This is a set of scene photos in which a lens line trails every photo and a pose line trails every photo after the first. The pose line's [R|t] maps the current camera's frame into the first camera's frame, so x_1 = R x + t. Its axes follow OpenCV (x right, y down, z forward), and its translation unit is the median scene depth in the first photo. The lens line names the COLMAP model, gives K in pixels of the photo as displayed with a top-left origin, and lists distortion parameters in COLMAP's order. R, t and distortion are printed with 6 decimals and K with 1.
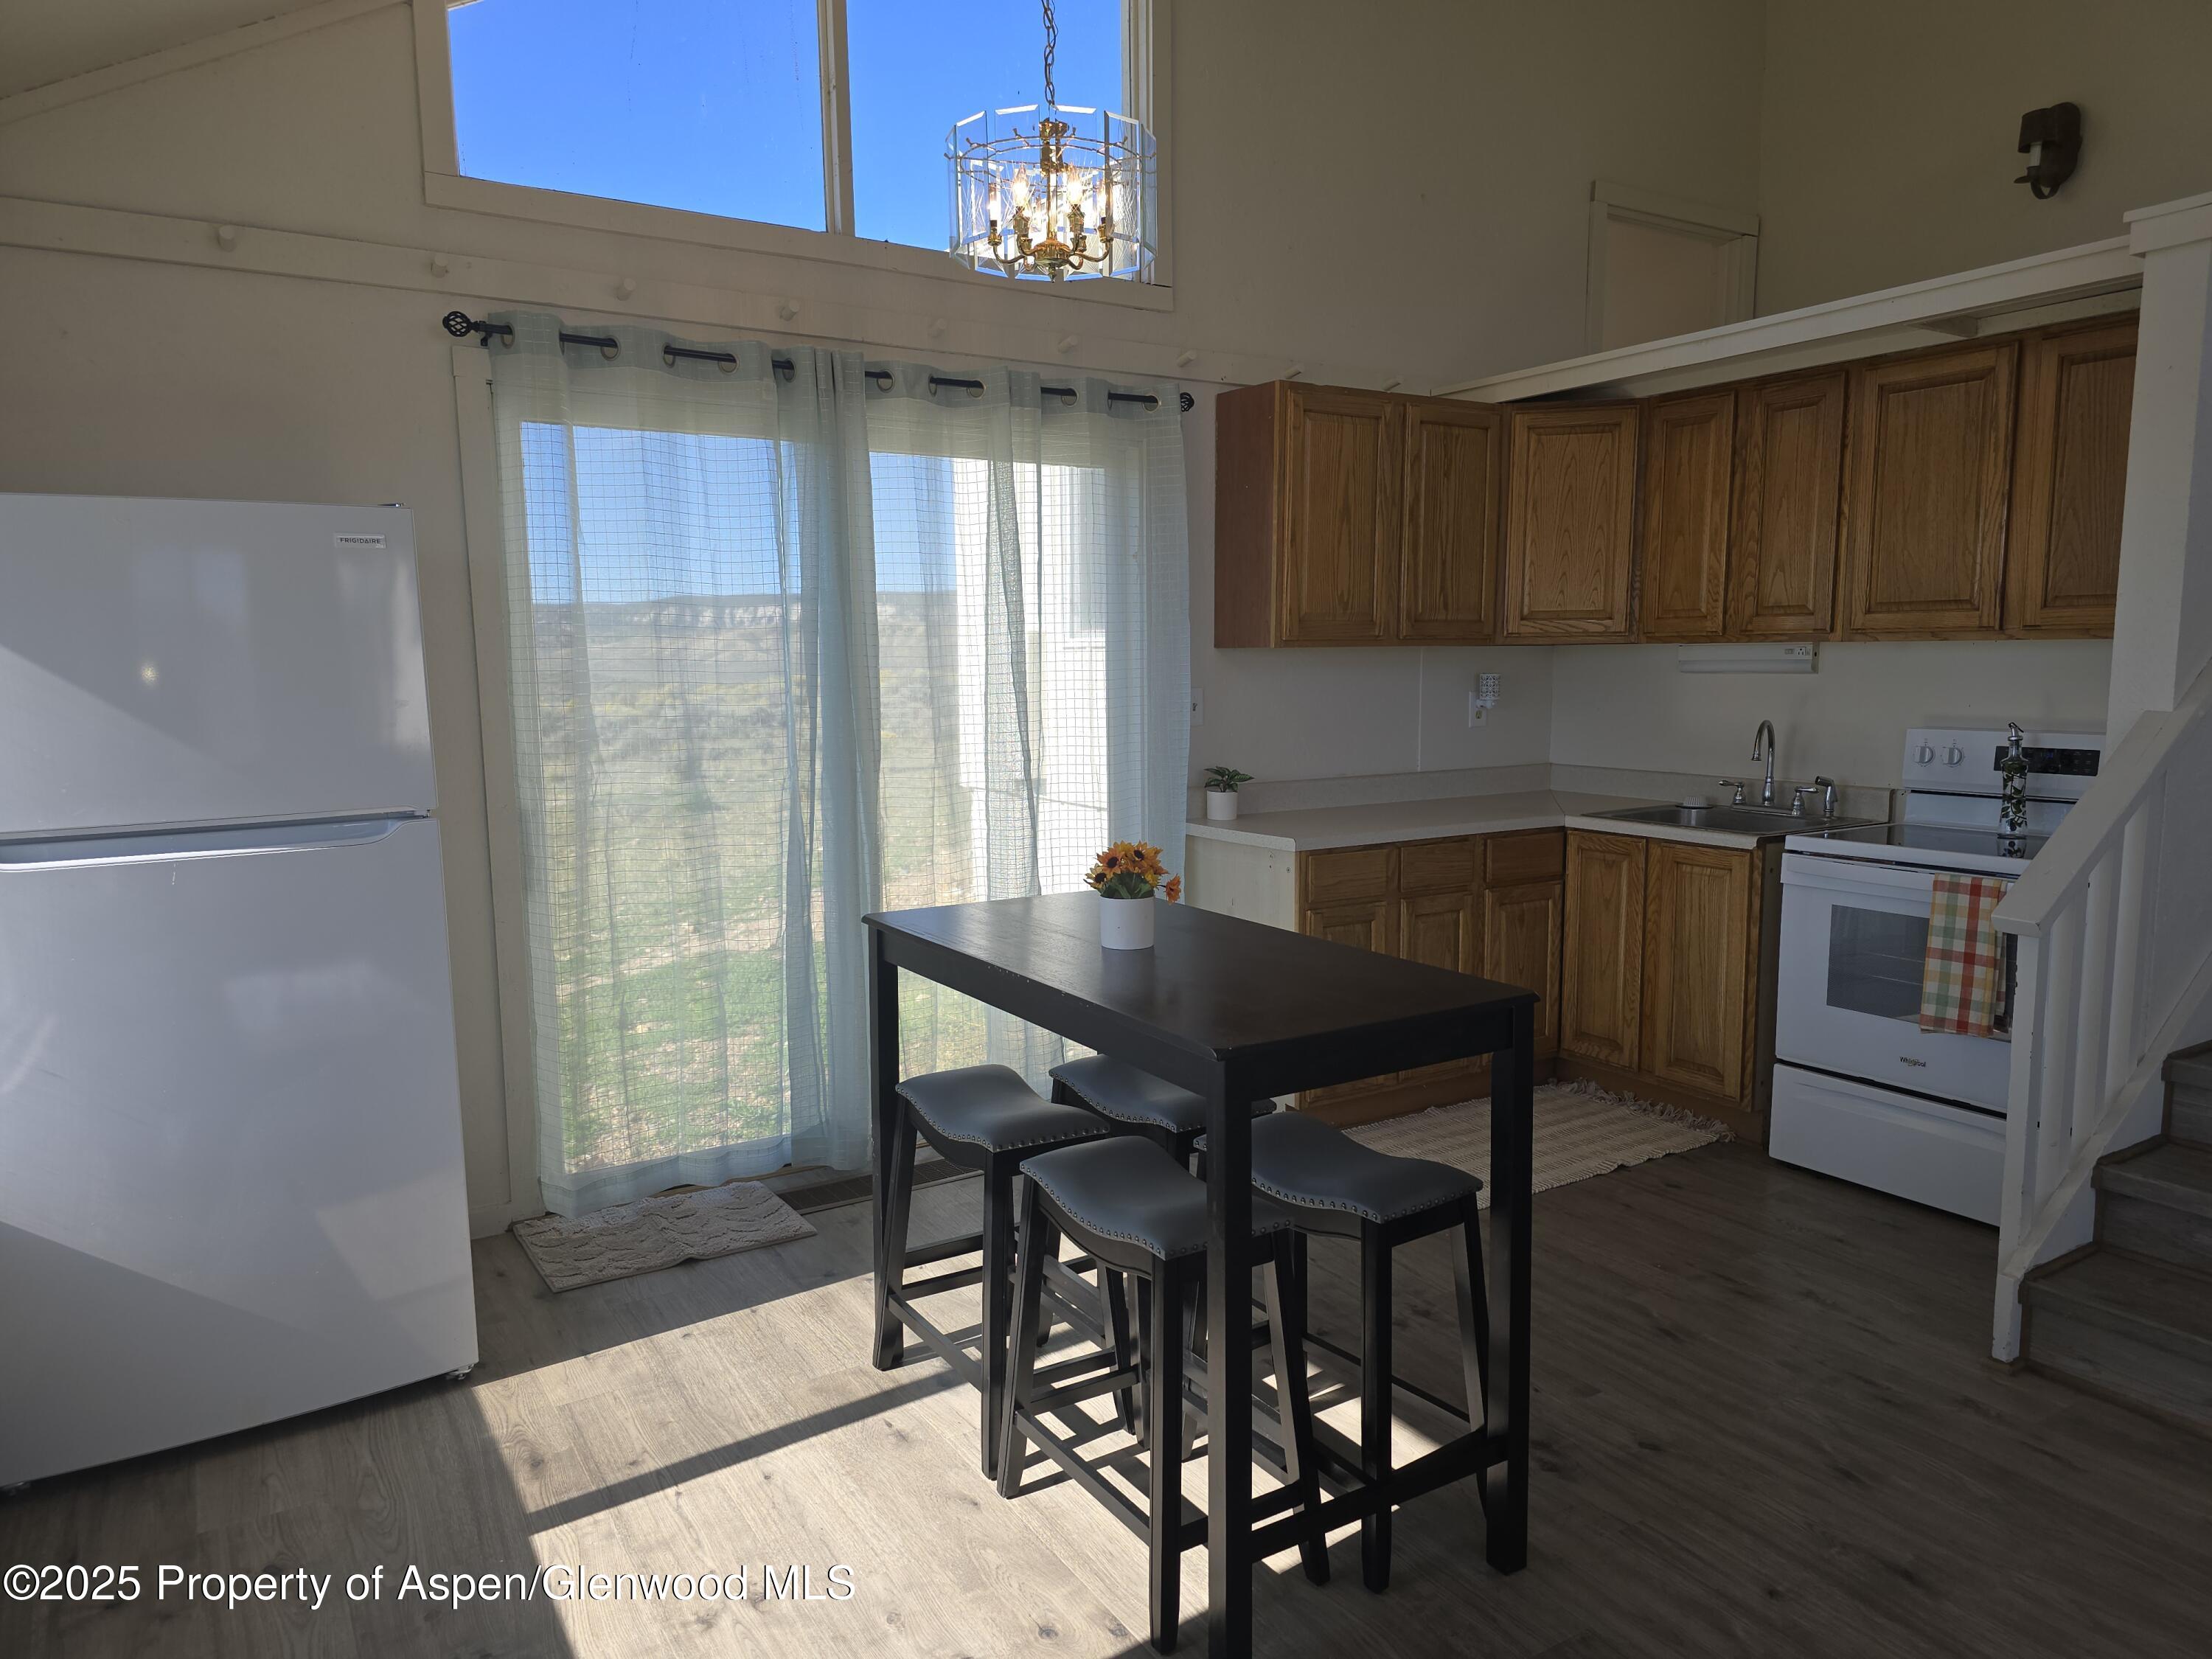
lens RADIAL K [[1489.6, 0, 1127.2], [0, 1489.6, 852.4], [0, 0, 1]] dist [0.066800, -0.064594]
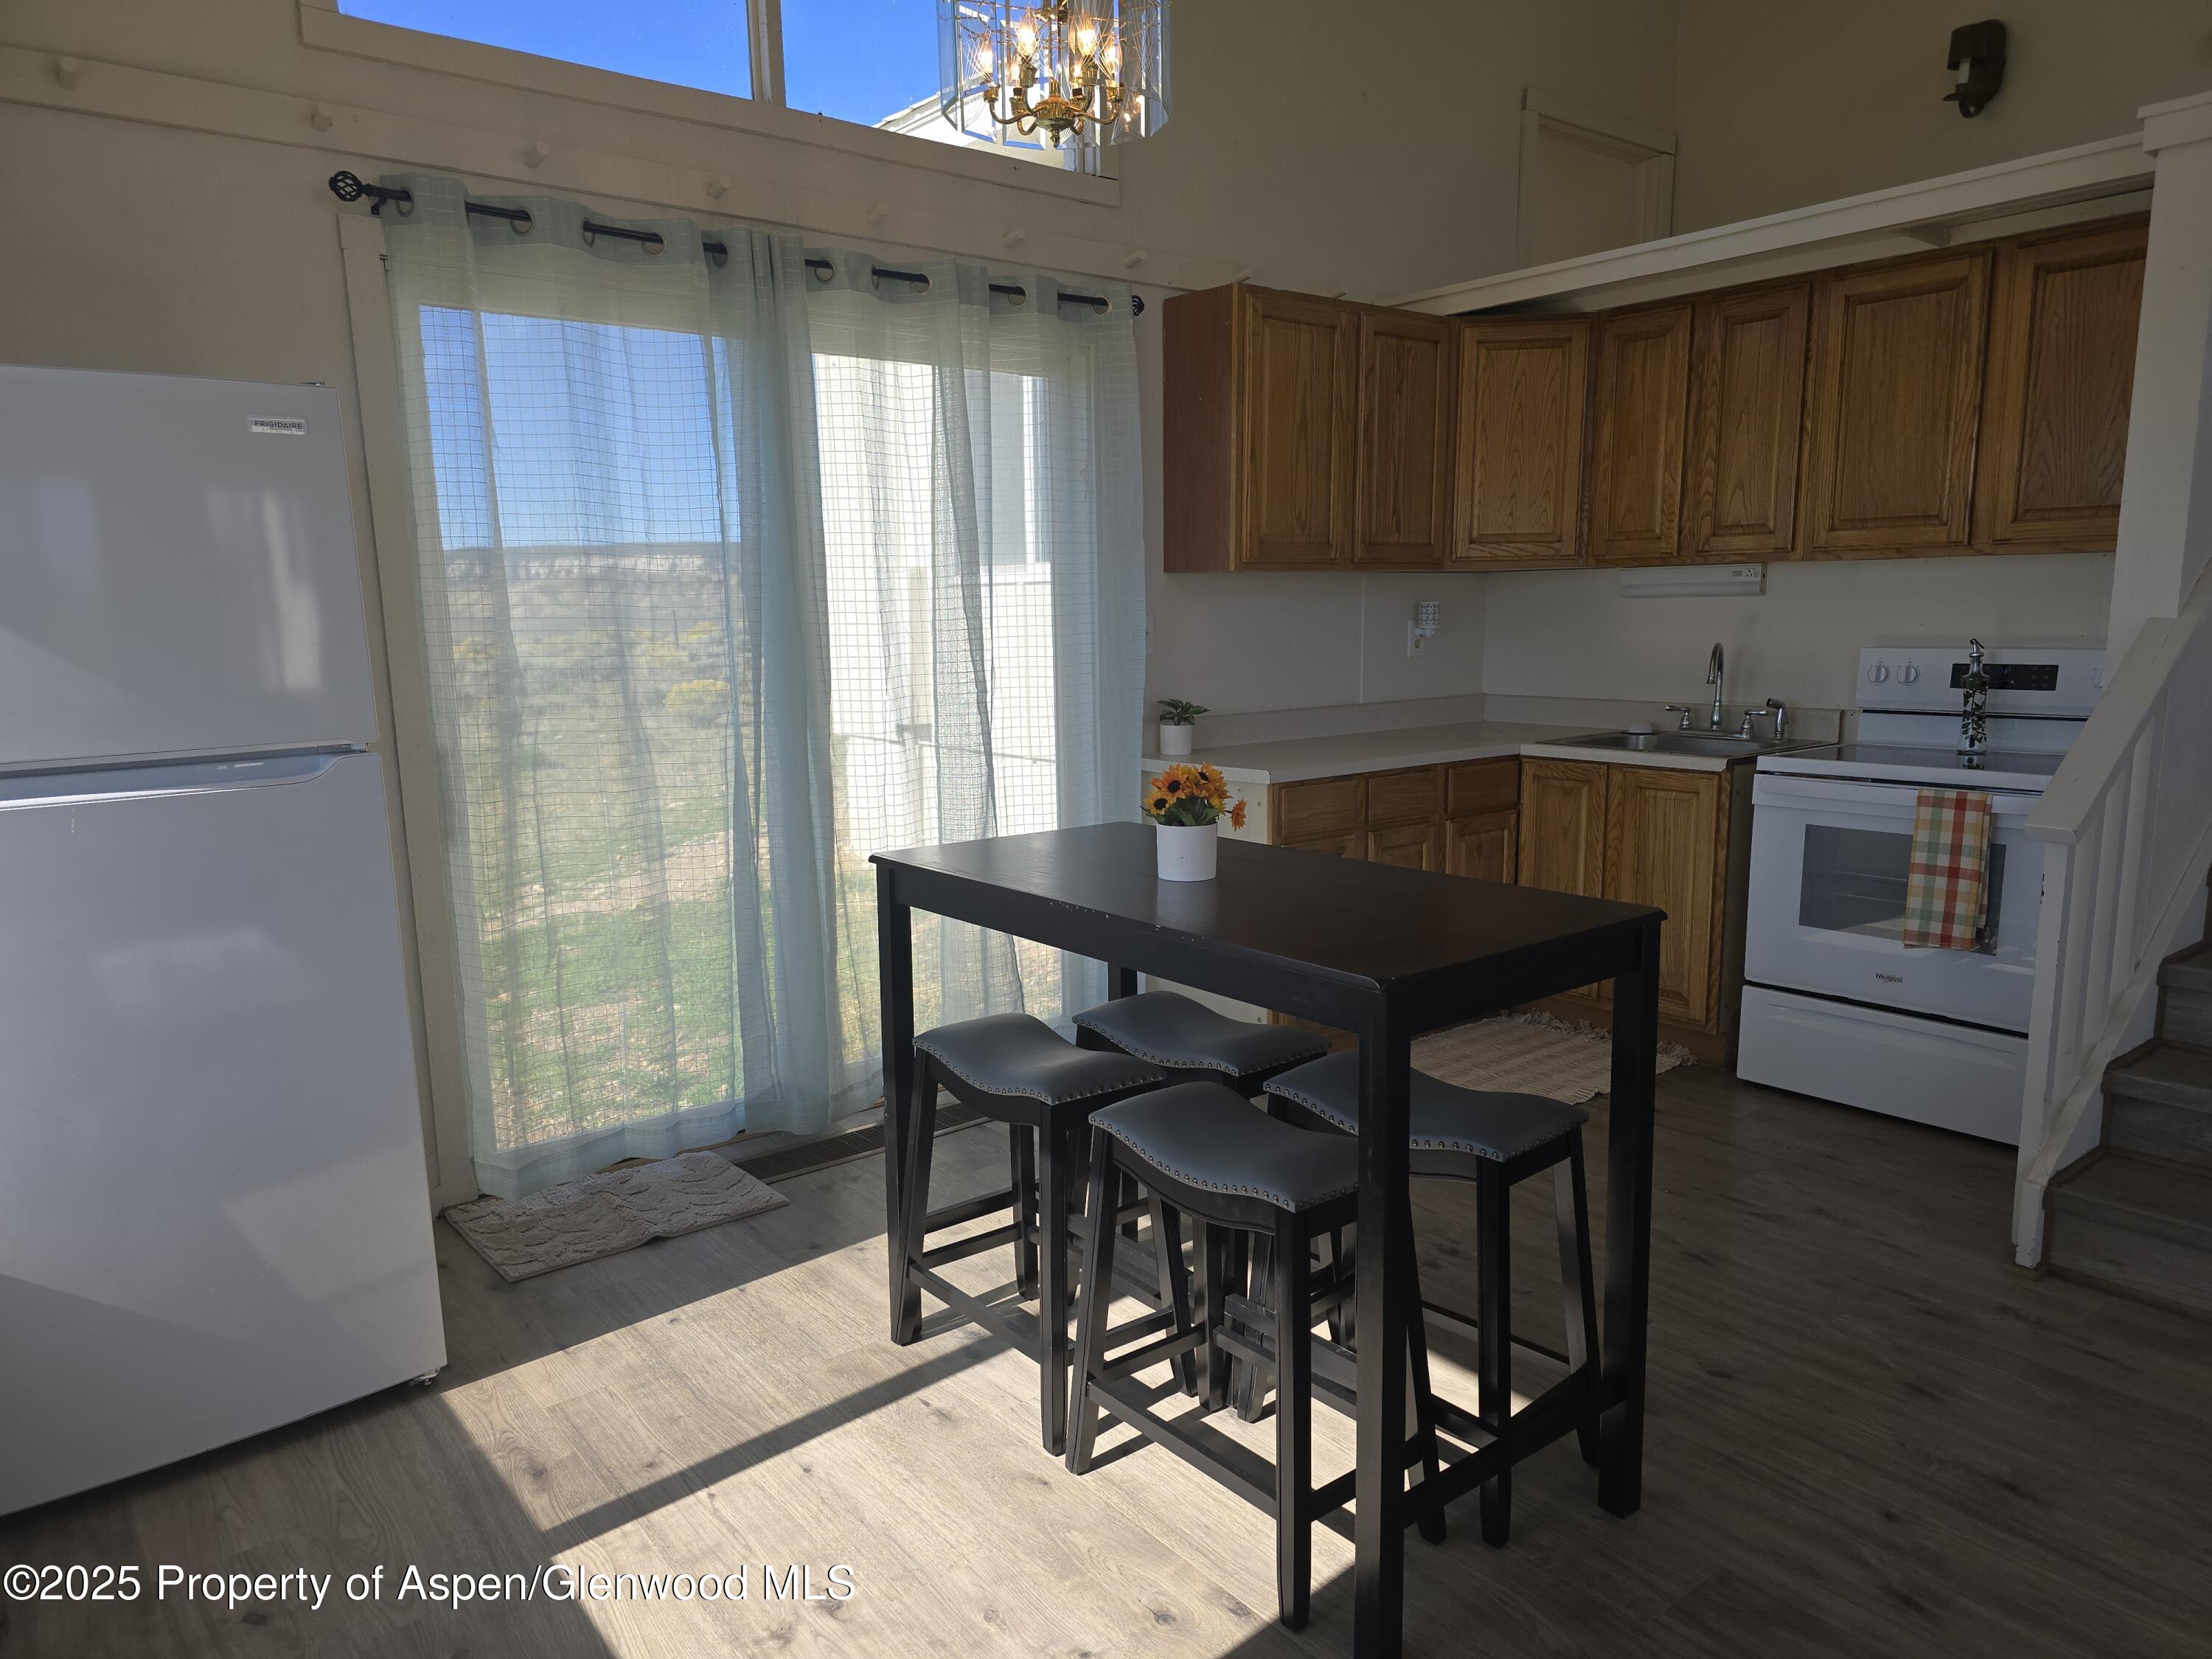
lens RADIAL K [[1488.9, 0, 1126.1], [0, 1488.9, 873.1], [0, 0, 1]] dist [0.065644, -0.065520]
pose [[0.993214, -0.026709, 0.113196, -0.096813], [0.021610, 0.998706, 0.046037, 0.011719], [-0.114279, -0.043278, 0.992506, 0.063676]]
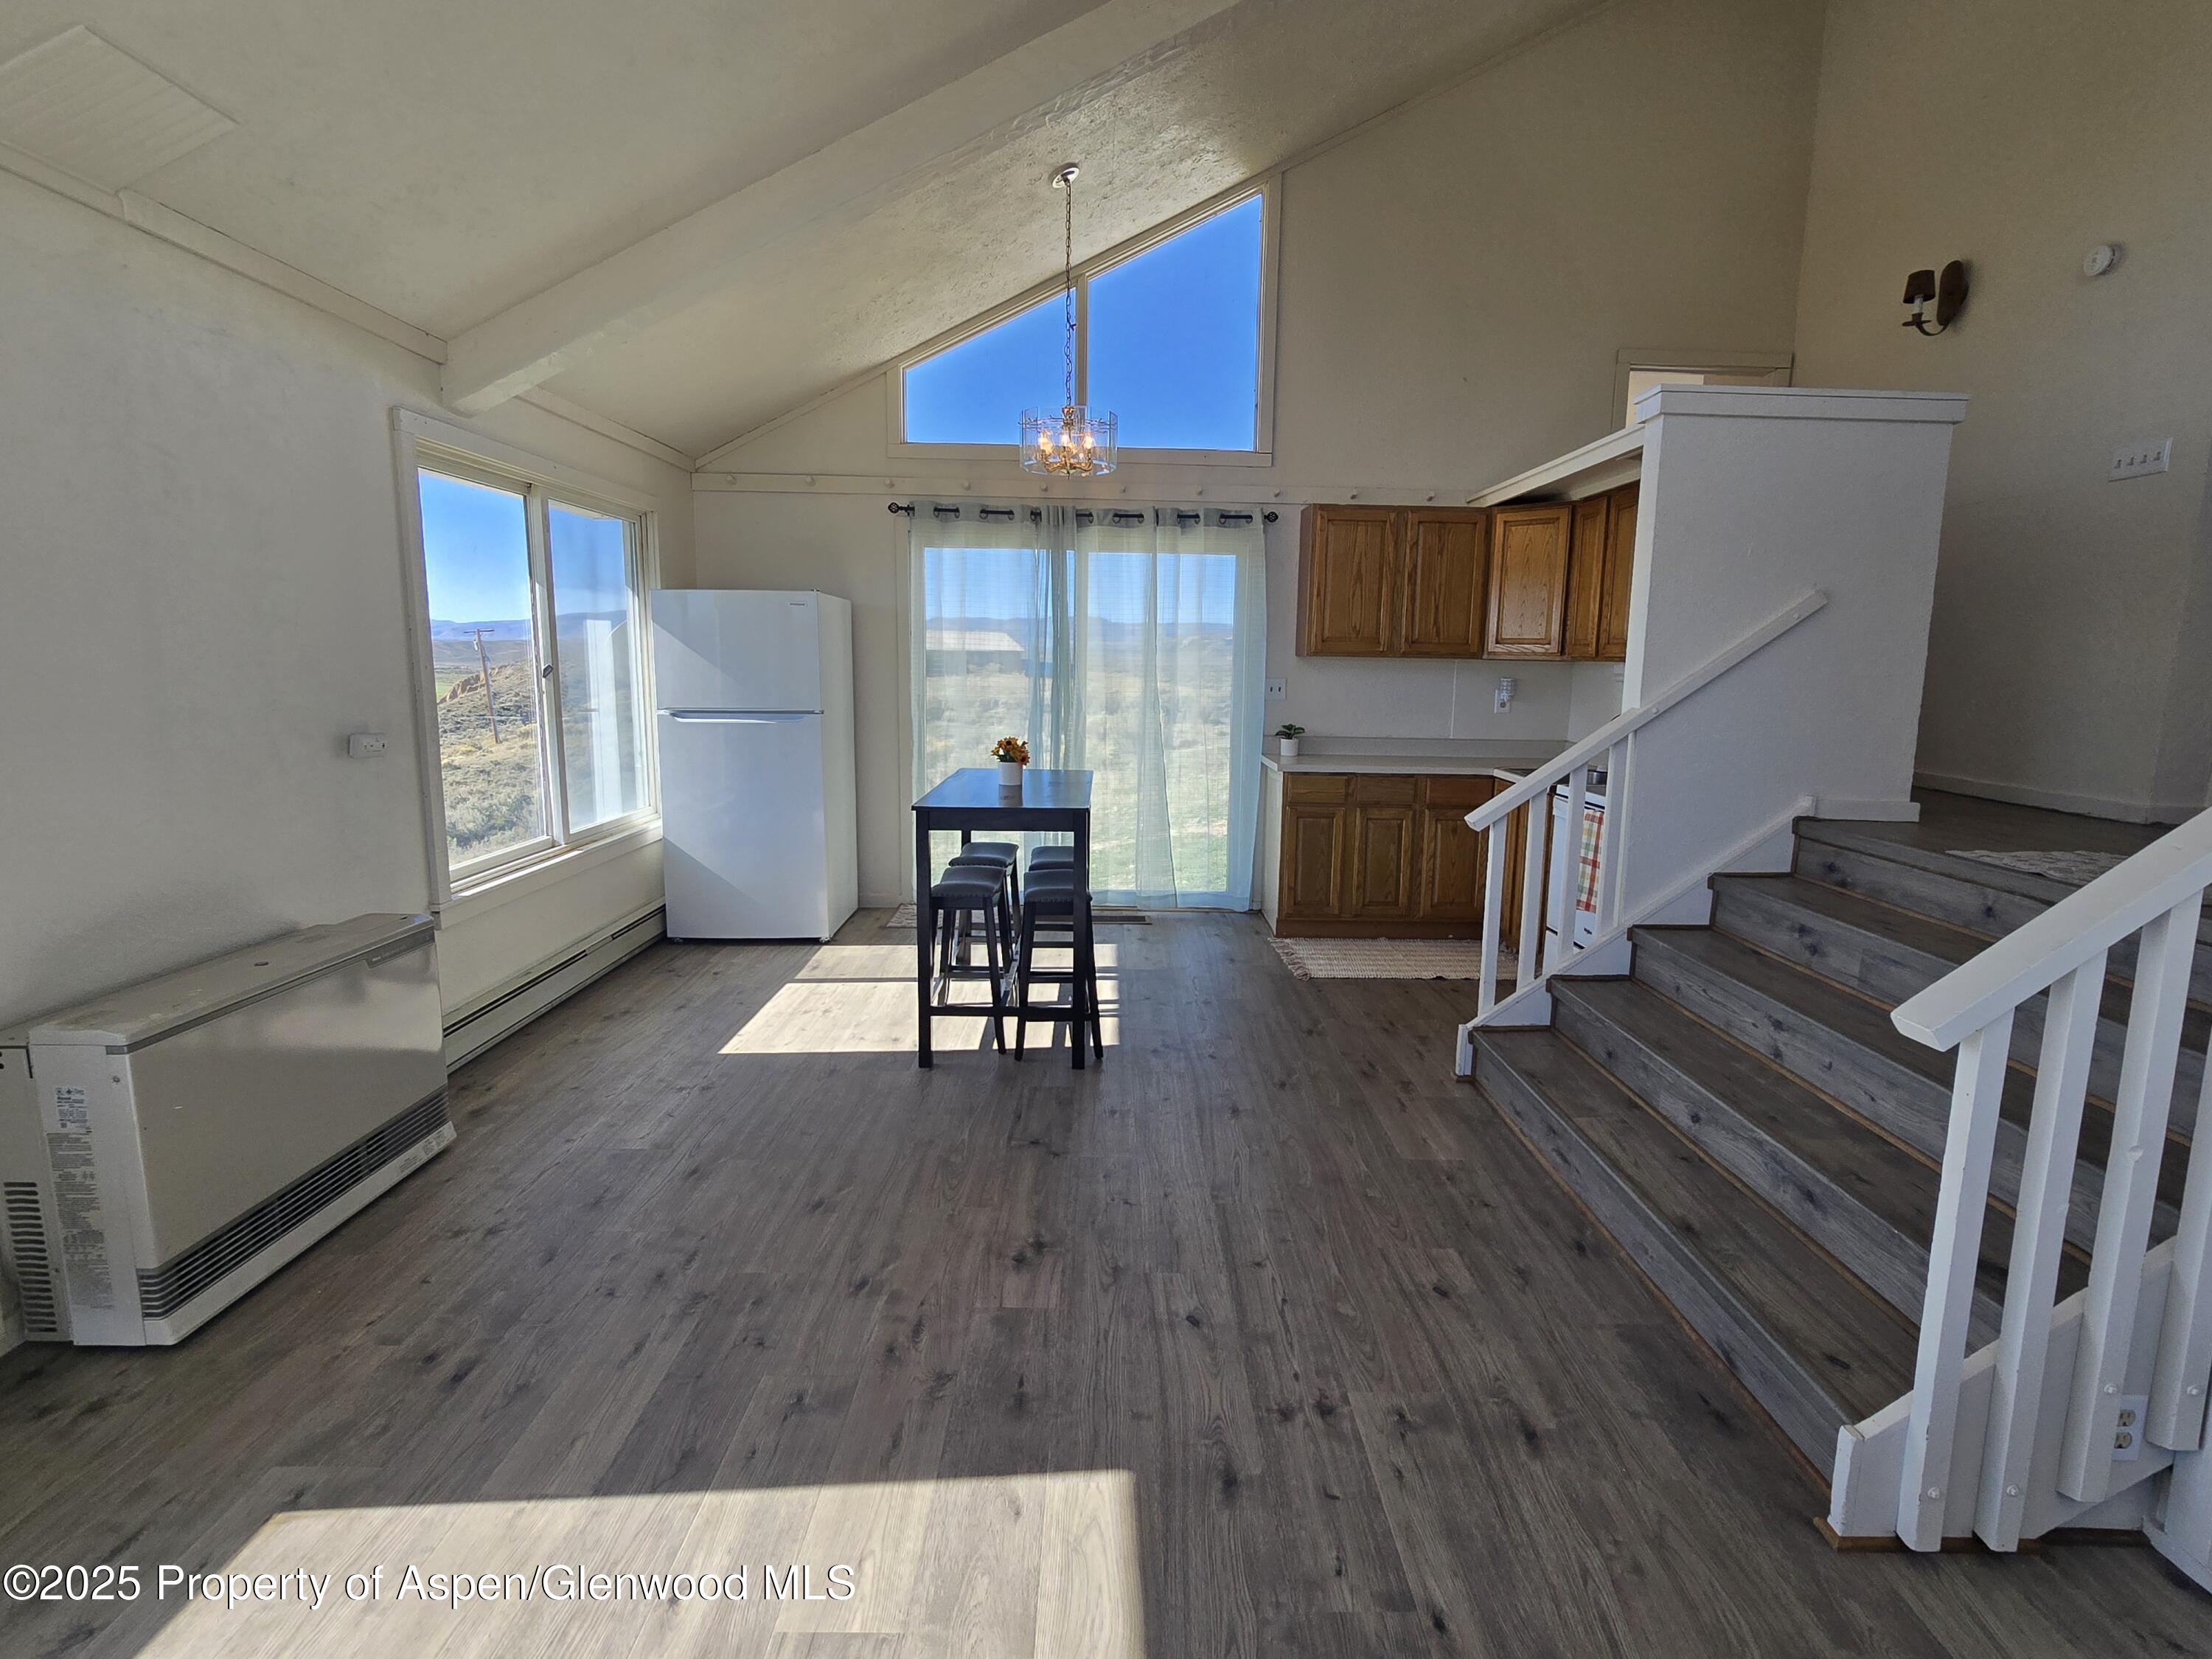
lens RADIAL K [[1067.7, 0, 1114.2], [0, 1067.7, 810.1], [0, 0, 1]] dist [-0.002412, -0.000186]
pose [[0.854510, 0.098218, -0.510065, 0.653740], [-0.093594, 0.995002, 0.034799, 0.021182], [0.510934, 0.018003, 0.859431, -0.205317]]
